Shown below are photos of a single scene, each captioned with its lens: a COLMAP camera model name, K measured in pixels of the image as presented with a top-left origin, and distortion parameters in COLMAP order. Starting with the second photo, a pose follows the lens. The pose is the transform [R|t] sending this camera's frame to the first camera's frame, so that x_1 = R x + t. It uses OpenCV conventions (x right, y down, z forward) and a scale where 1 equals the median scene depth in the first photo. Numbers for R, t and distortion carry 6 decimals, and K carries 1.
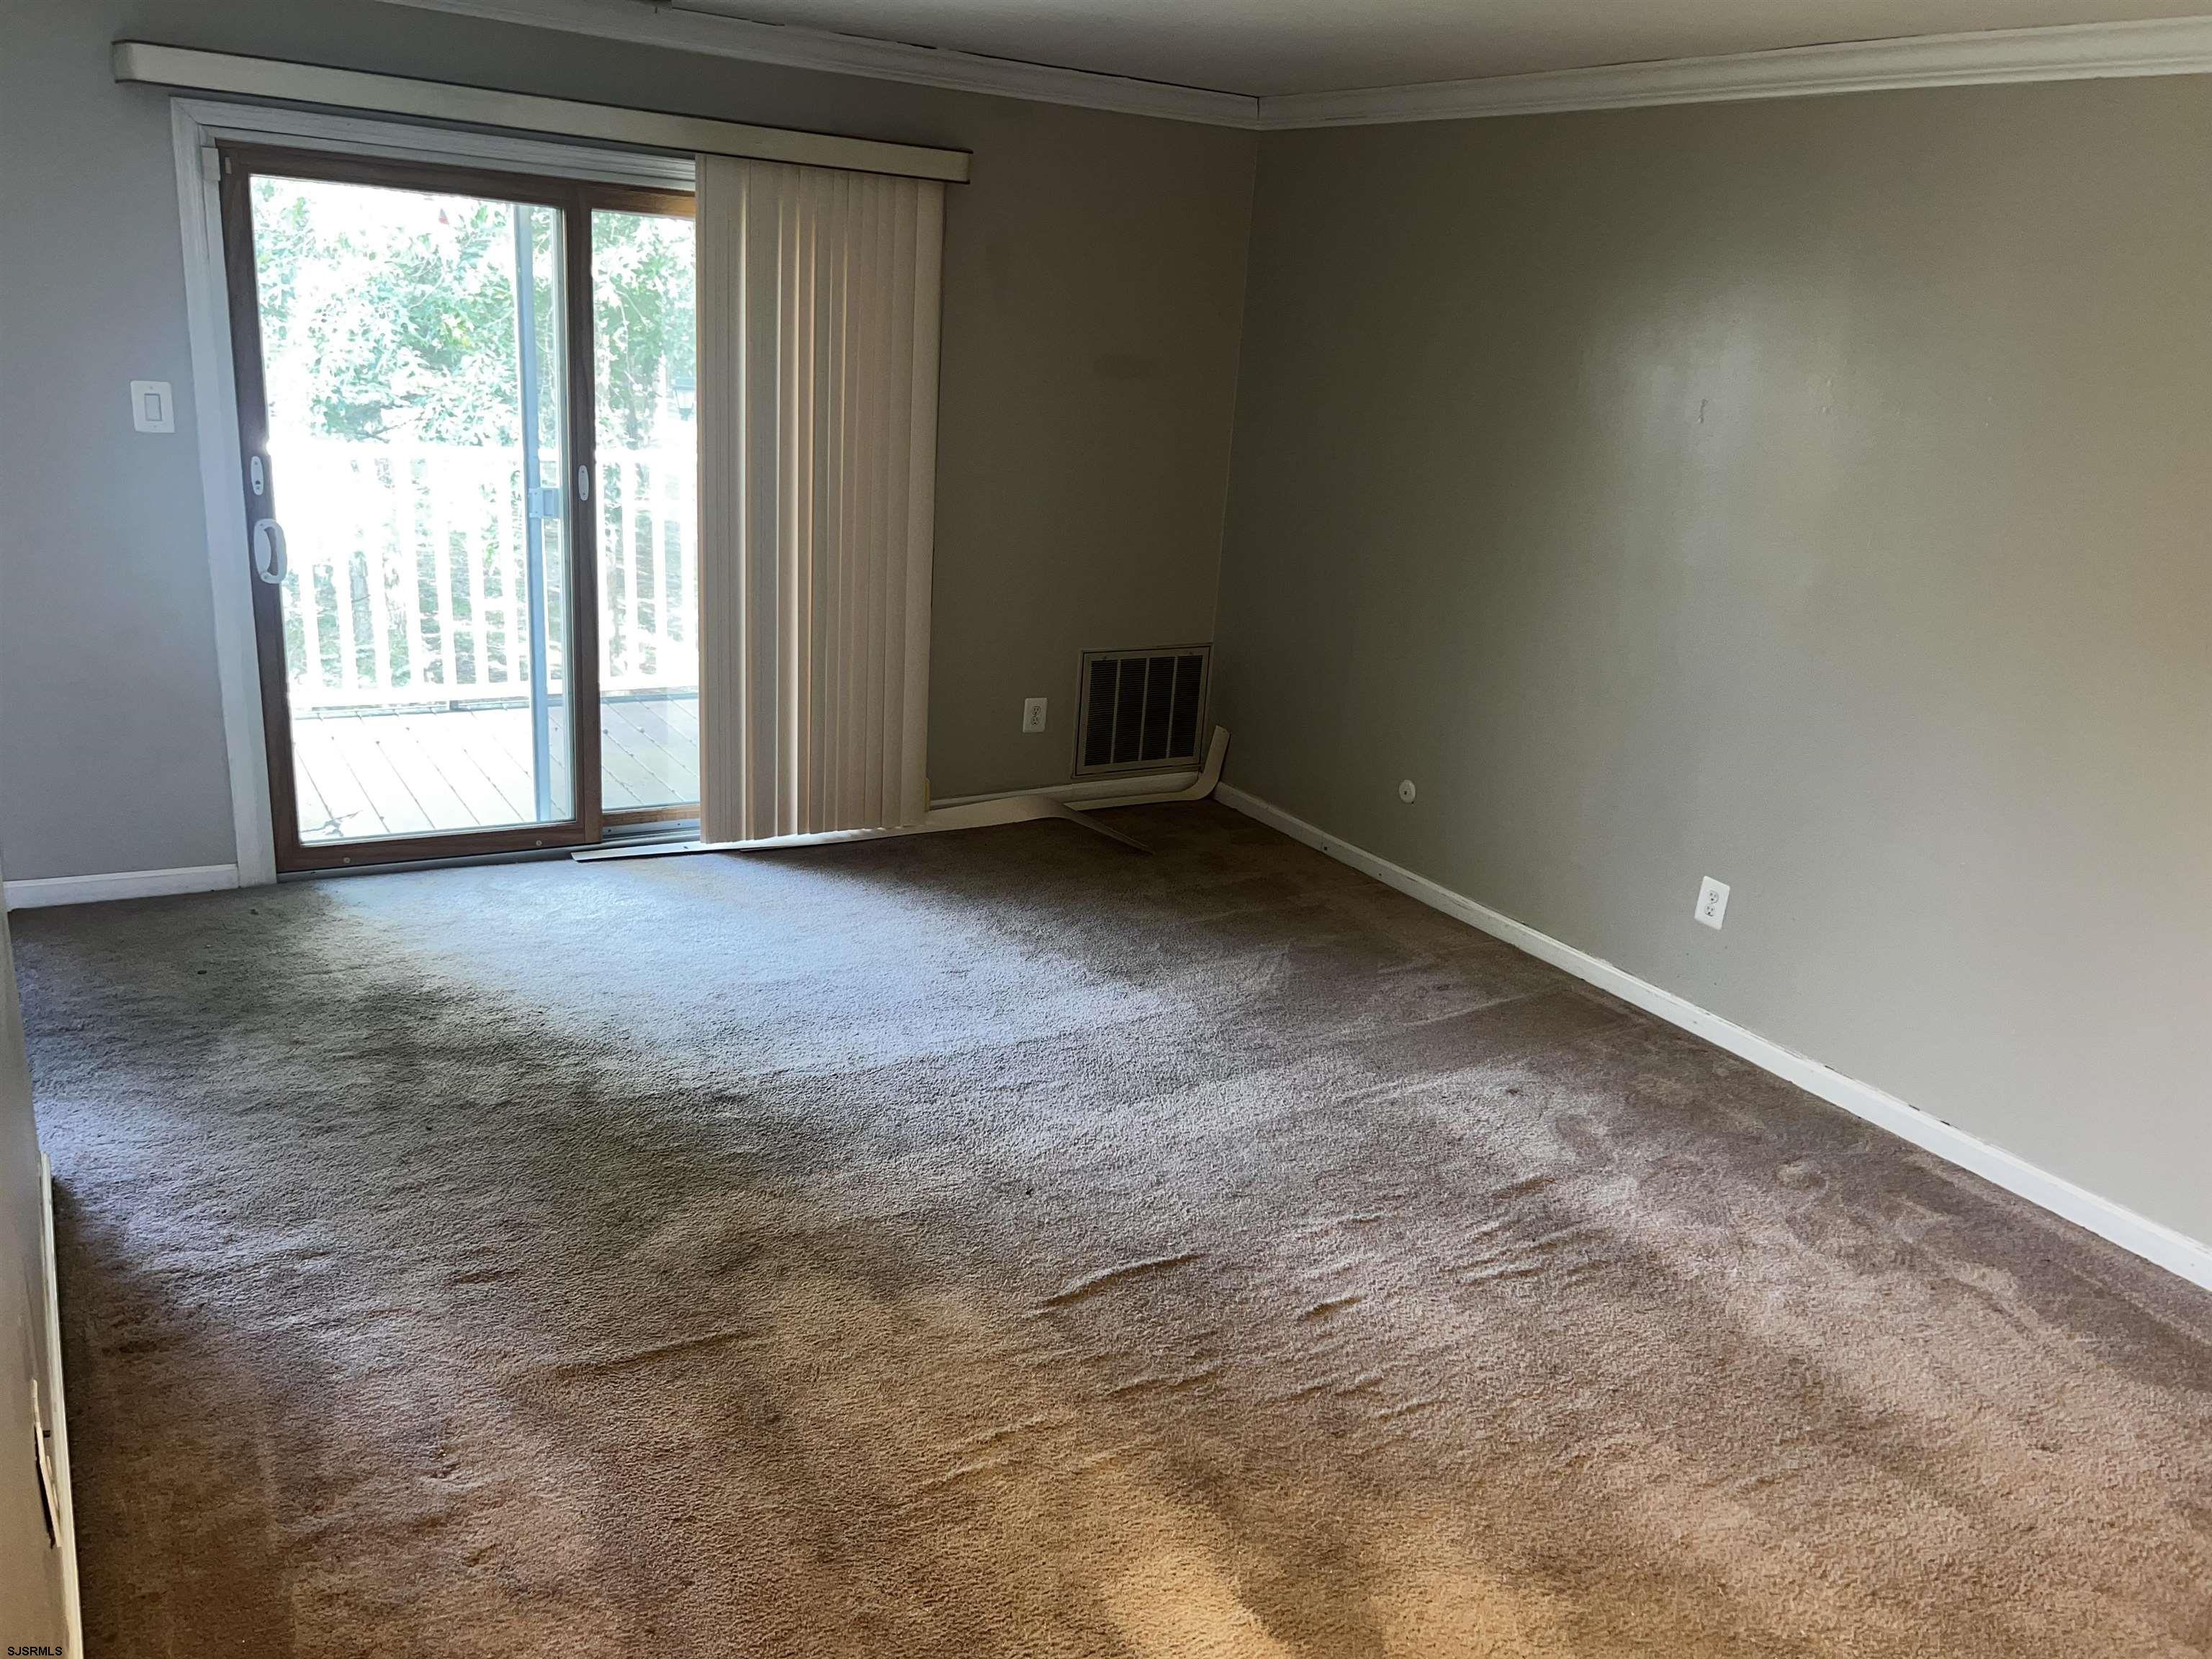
lens RADIAL K [[1674.1, 0, 1106.5], [0, 1674.1, 833.8], [0, 0, 1]] dist [-0.013916, -0.020675]
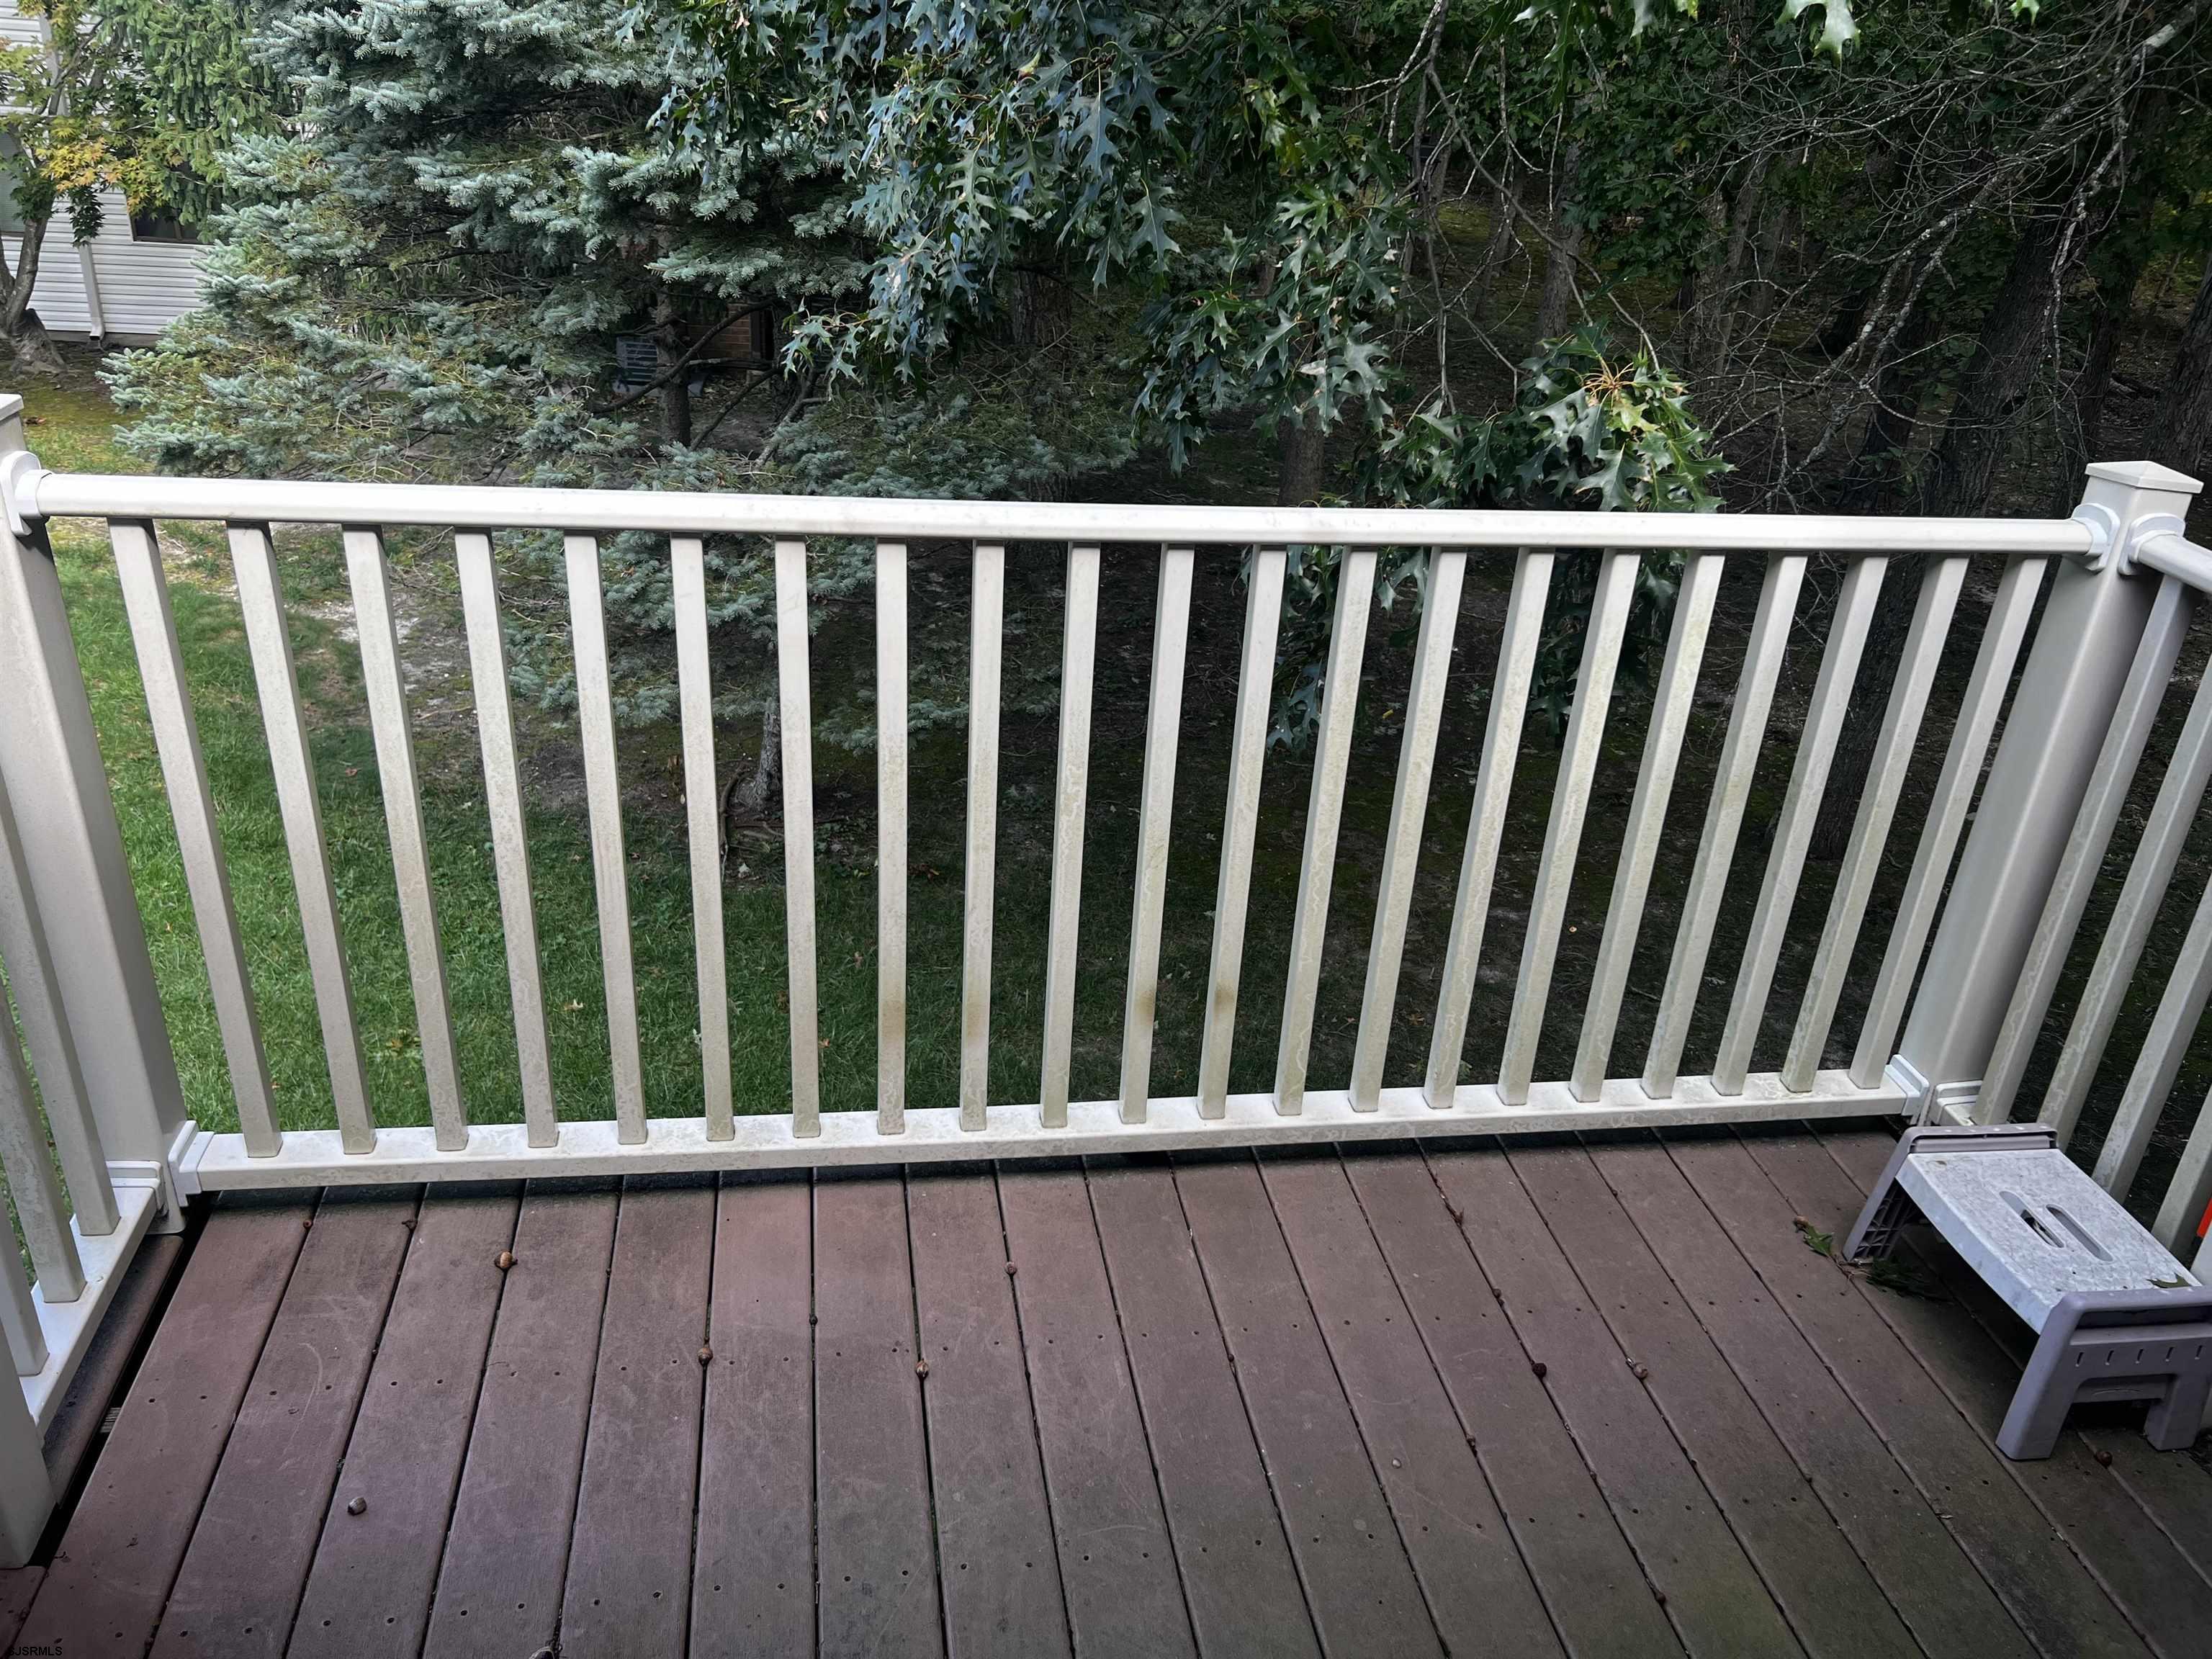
lens RADIAL K [[1674.1, 0, 1102.5], [0, 1674.1, 830.3], [0, 0, 1]] dist [-0.013916, -0.020675]
pose [[0.906606, 0.178156, -0.382525, -0.261305], [-0.119533, 0.977801, 0.172098, -0.213313], [0.404693, -0.110301, 0.907776, 0.645963]]
